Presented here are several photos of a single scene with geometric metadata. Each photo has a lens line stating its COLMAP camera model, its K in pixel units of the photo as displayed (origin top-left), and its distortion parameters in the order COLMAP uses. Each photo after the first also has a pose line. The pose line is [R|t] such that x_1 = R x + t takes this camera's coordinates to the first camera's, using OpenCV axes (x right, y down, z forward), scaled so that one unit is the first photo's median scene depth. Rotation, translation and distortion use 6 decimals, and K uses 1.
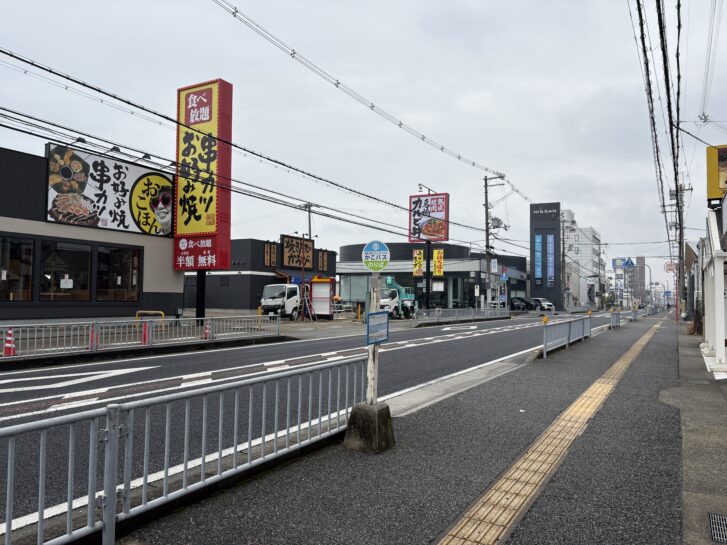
lens RADIAL K [[537.9, 0, 362.7], [0, 537.9, 277.9], [0, 0, 1]] dist [-0.000100, -0.000849]
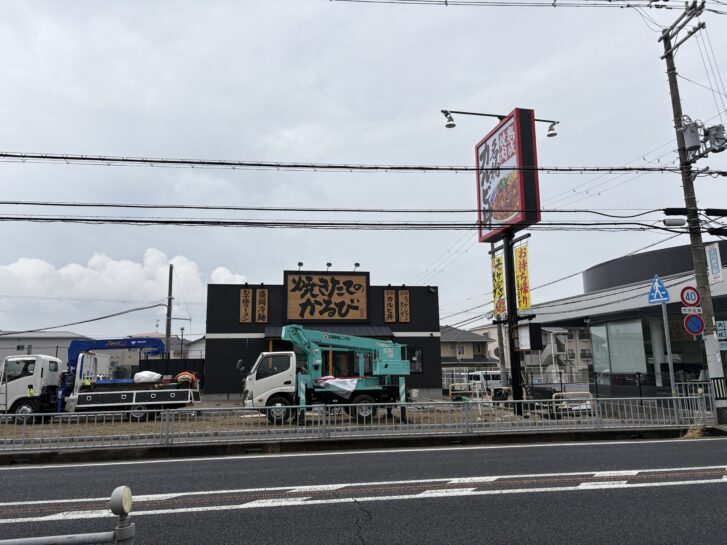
lens RADIAL K [[546.1, 0, 363.5], [0, 546.1, 272.5], [0, 0, 1]] dist [0.037401, -0.005013]
pose [[0.637514, -0.155388, -0.754606, 0.823038], [0.052786, 0.985958, -0.158432, 0.057253], [0.768628, 0.061170, 0.636764, 1.409399]]
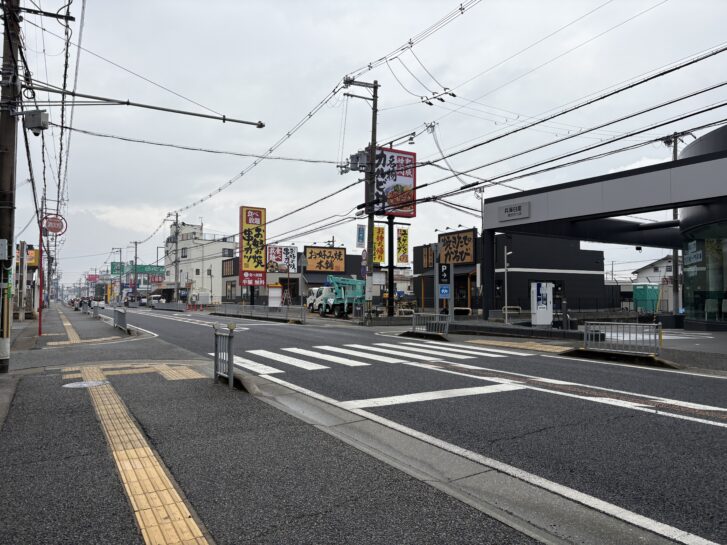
lens RADIAL K [[540.8, 0, 362.5], [0, 540.8, 286.6], [0, 0, 1]] dist [0.043437, -0.000963]
pose [[-0.514148, -0.030356, -0.857164, 1.673629], [0.026150, 0.998354, -0.051041, 0.137726], [0.857303, -0.048657, -0.512508, 2.945618]]
